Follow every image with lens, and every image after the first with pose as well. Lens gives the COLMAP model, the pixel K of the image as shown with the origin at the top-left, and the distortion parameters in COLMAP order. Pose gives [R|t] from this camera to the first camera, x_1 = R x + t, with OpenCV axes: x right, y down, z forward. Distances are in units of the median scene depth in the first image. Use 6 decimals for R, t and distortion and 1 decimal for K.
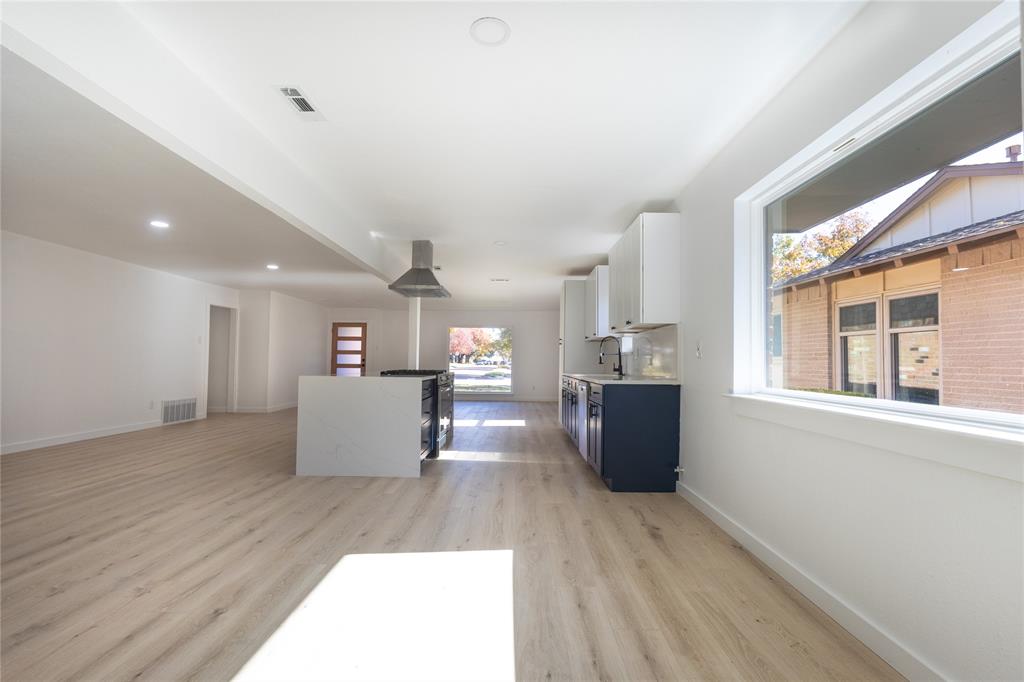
lens RADIAL K [[469.4, 0, 512.0], [0, 469.4, 341.0], [0, 0, 1]] dist [0.005455, 0.000792]
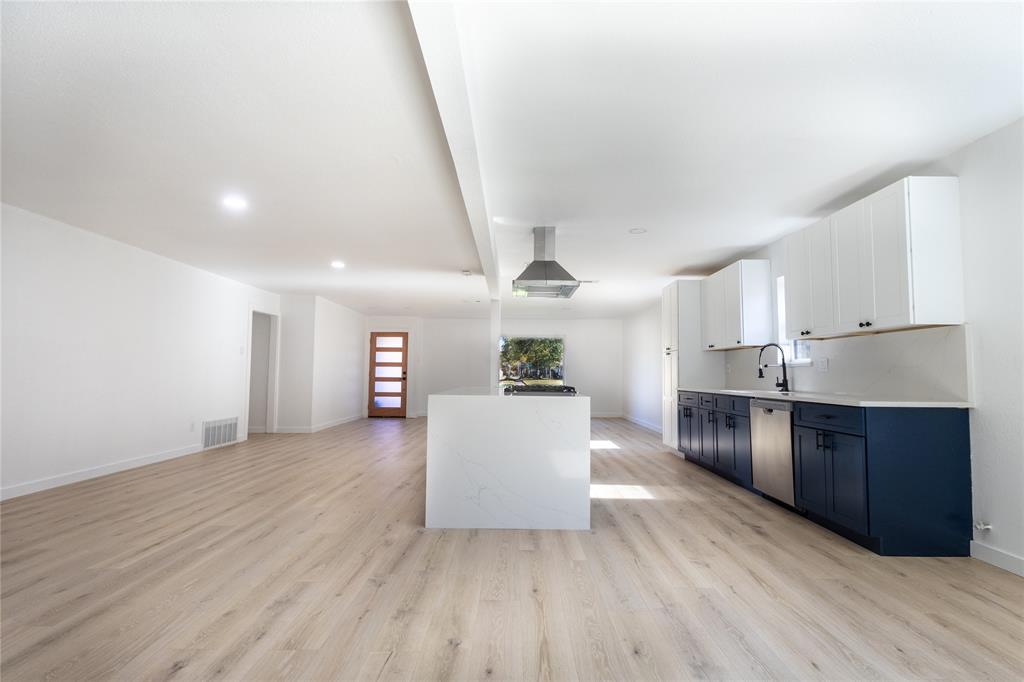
lens RADIAL K [[469.4, 0, 512.0], [0, 469.4, 341.0], [0, 0, 1]] dist [0.005455, 0.000792]
pose [[0.999978, -0.001447, 0.006420, -0.192569], [0.001612, 0.999667, -0.025739, 0.003945], [-0.006381, 0.025748, 0.999648, 0.142001]]
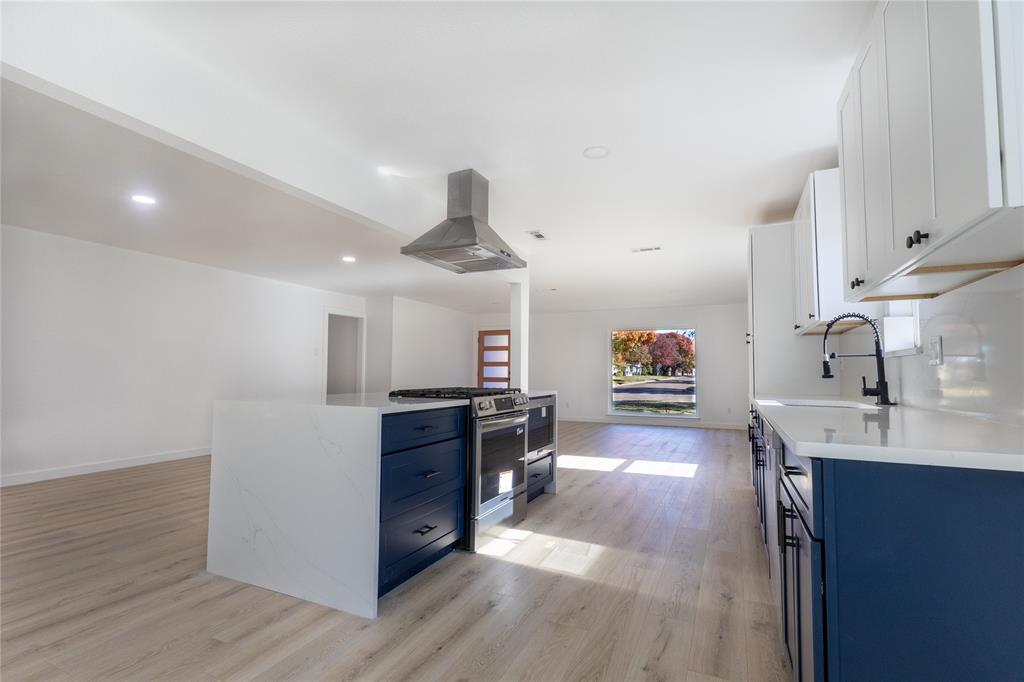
lens RADIAL K [[469.4, 0, 512.0], [0, 469.4, 341.0], [0, 0, 1]] dist [0.005455, 0.000792]
pose [[0.909233, -0.033553, -0.414934, 0.081215], [0.022327, 0.999242, -0.031877, 0.016628], [0.415689, 0.019720, 0.909293, 0.367692]]
